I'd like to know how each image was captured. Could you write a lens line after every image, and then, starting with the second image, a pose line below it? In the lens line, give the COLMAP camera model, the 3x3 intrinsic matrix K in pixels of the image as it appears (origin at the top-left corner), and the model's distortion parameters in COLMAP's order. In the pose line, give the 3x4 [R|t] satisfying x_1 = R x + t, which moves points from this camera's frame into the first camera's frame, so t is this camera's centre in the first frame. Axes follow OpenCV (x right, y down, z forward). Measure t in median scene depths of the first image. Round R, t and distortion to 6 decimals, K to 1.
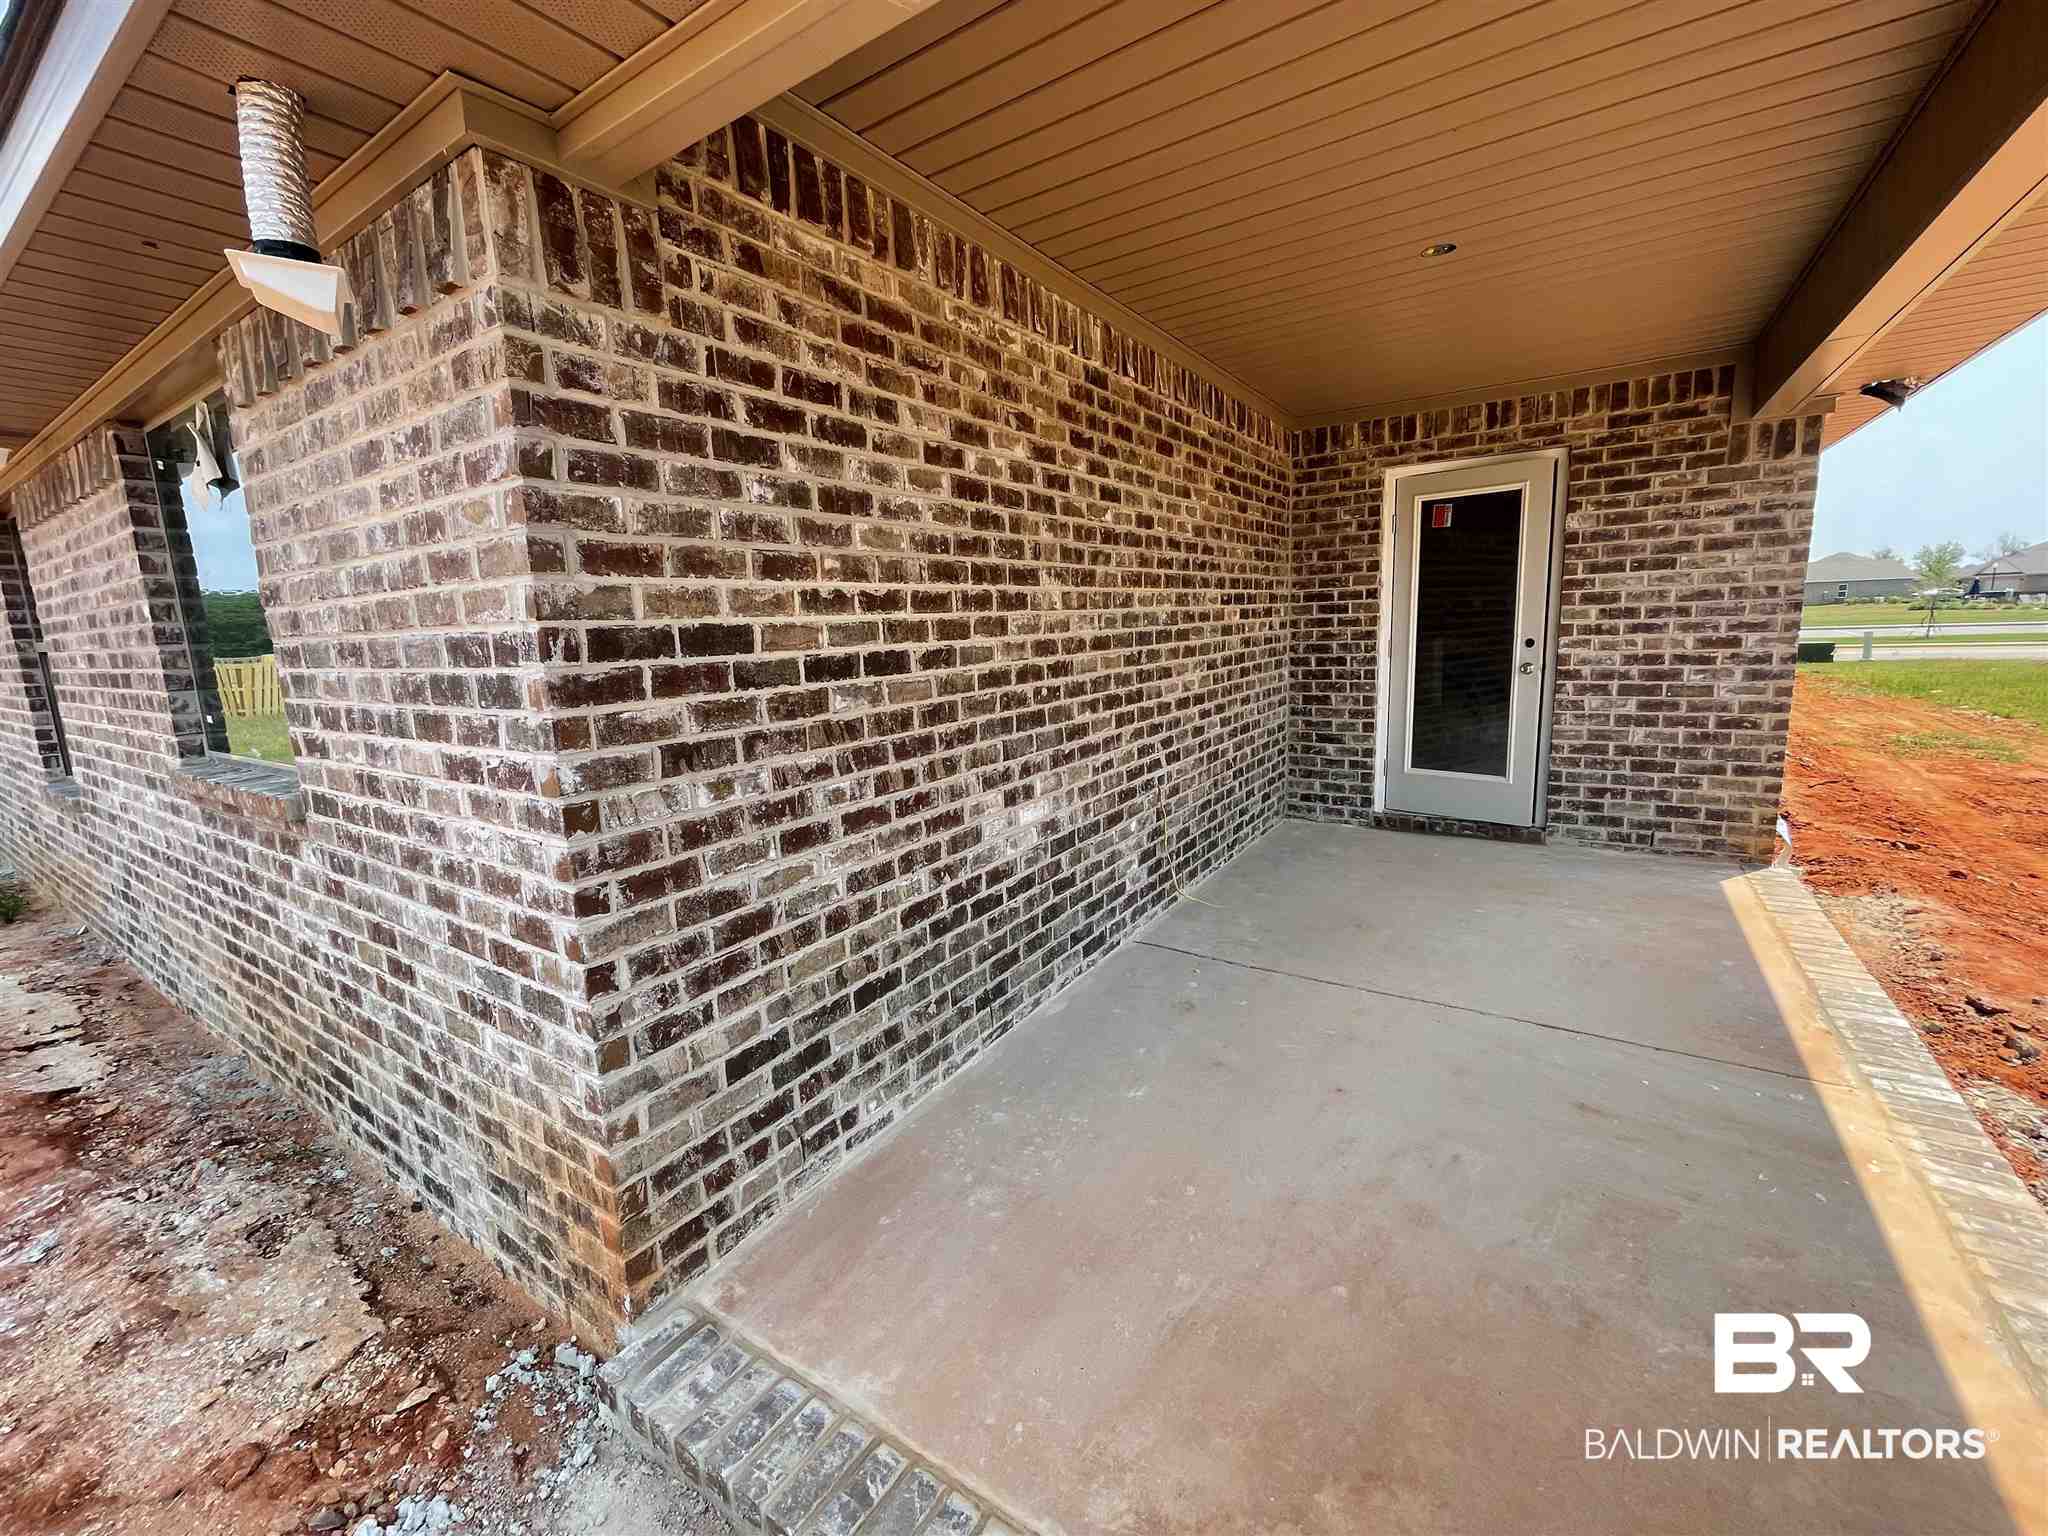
lens RADIAL K [[825.5, 0, 1018.3], [0, 825.5, 761.7], [0, 0, 1]] dist [-0.007774, 0.000514]
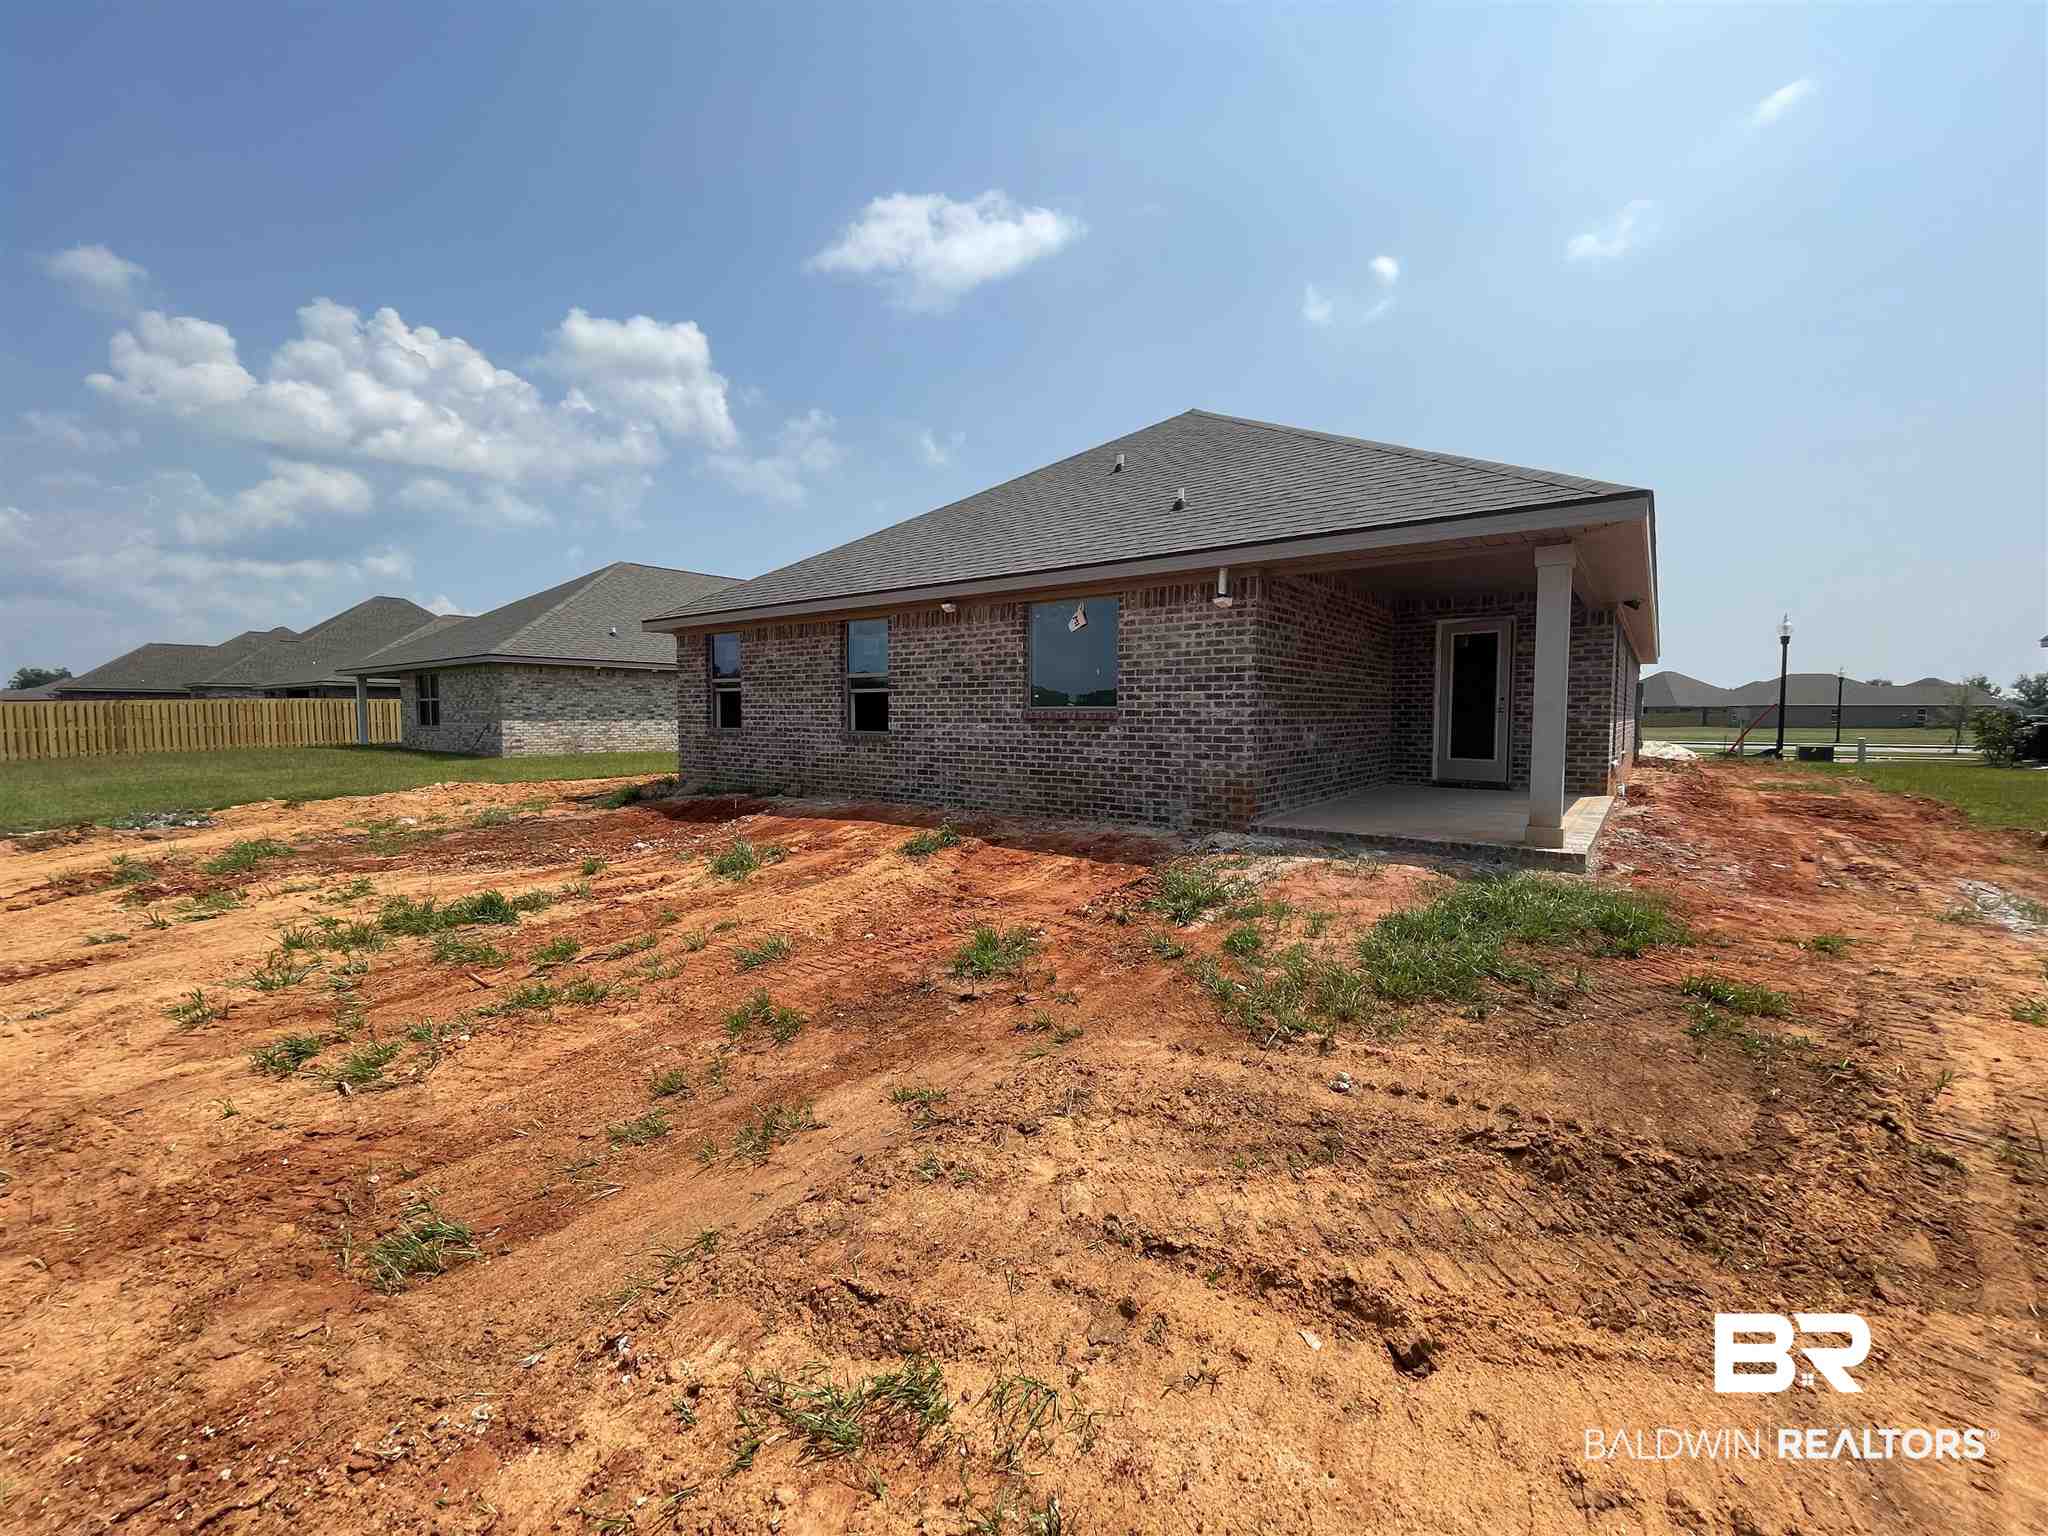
lens RADIAL K [[825.5, 0, 1030.1], [0, 825.5, 764.5], [0, 0, 1]] dist [-0.007774, 0.000514]
pose [[0.997063, 0.044921, -0.062033, -0.535525], [-0.051289, 0.993127, -0.105206, 0.347013], [0.056881, 0.108078, 0.992514, -1.329512]]
